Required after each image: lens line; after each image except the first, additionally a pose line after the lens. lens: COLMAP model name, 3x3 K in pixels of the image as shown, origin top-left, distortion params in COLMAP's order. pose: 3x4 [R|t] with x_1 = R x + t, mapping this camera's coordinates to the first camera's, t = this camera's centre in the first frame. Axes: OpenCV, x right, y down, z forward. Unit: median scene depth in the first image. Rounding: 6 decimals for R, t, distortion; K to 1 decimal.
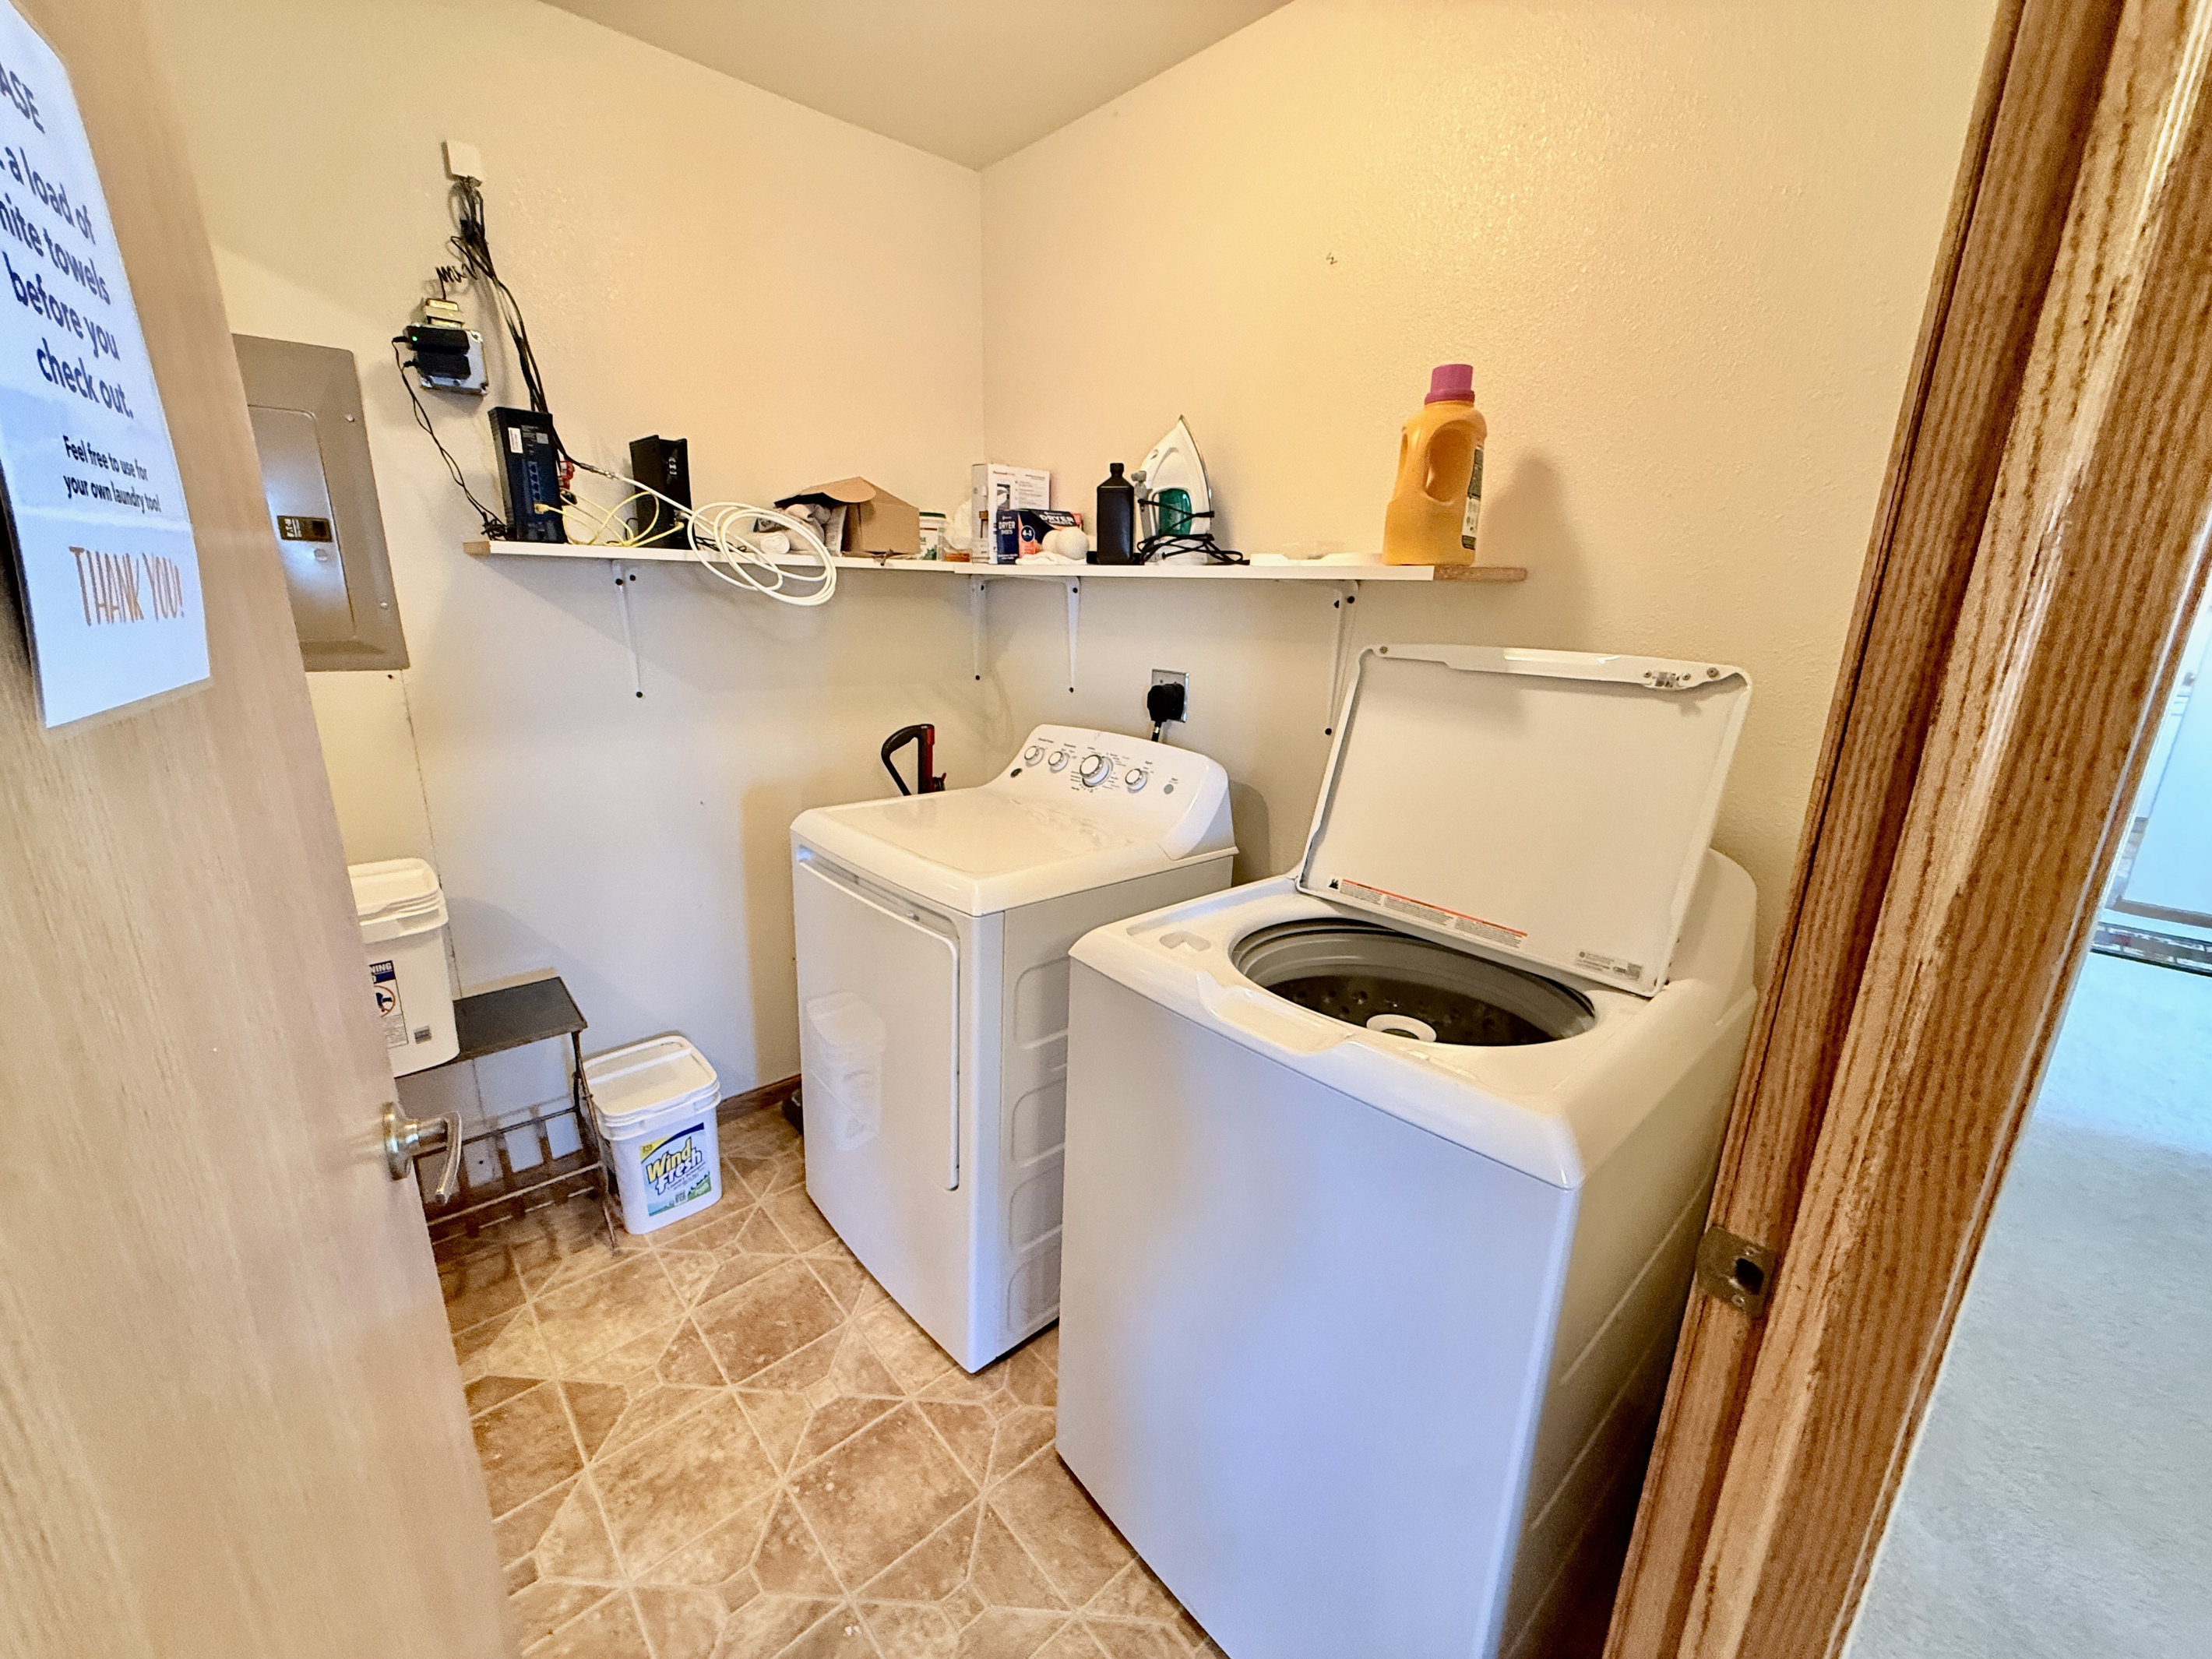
lens RADIAL K [[901.1, 0, 1106.0], [0, 901.1, 829.5], [0, 0, 1]] dist [0.001191, 0.000010]
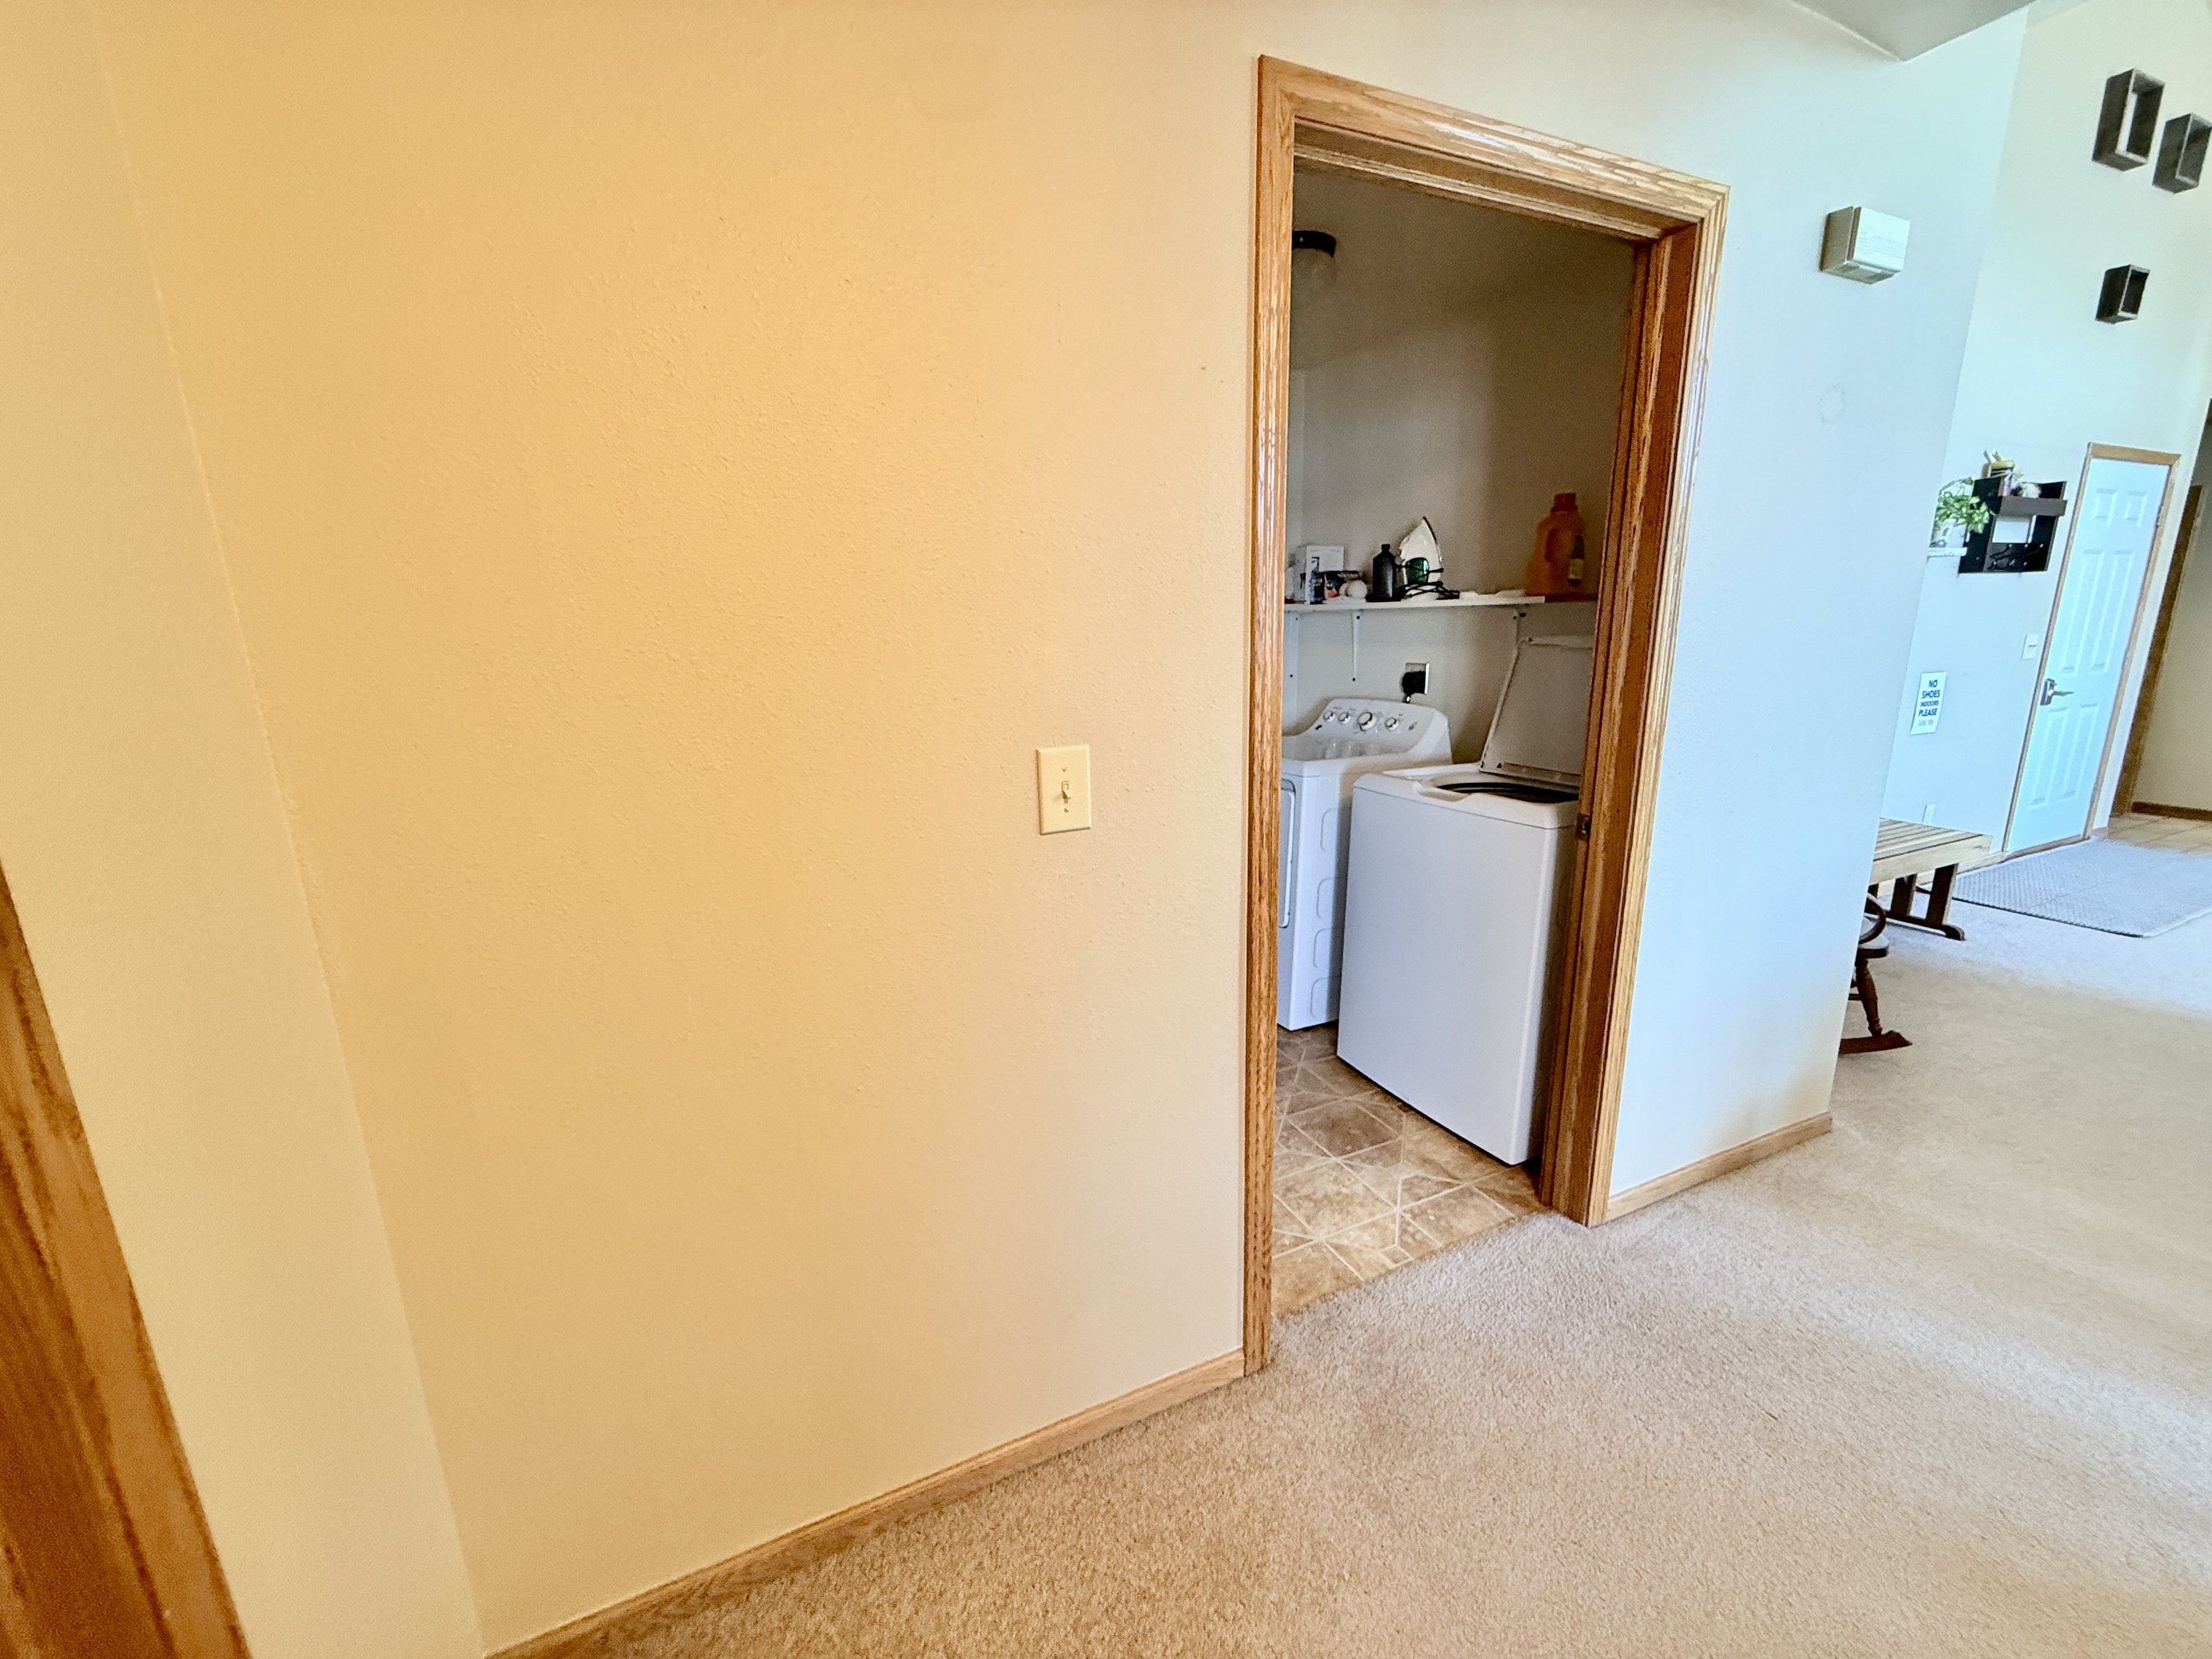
lens RADIAL K [[901.1, 0, 1106.0], [0, 901.1, 829.5], [0, 0, 1]] dist [0.001191, 0.000010]
pose [[0.957104, 0.026855, -0.288498, 0.011978], [-0.038285, 0.998687, -0.034047, 0.226384], [0.287204, 0.043631, 0.956875, -0.801764]]
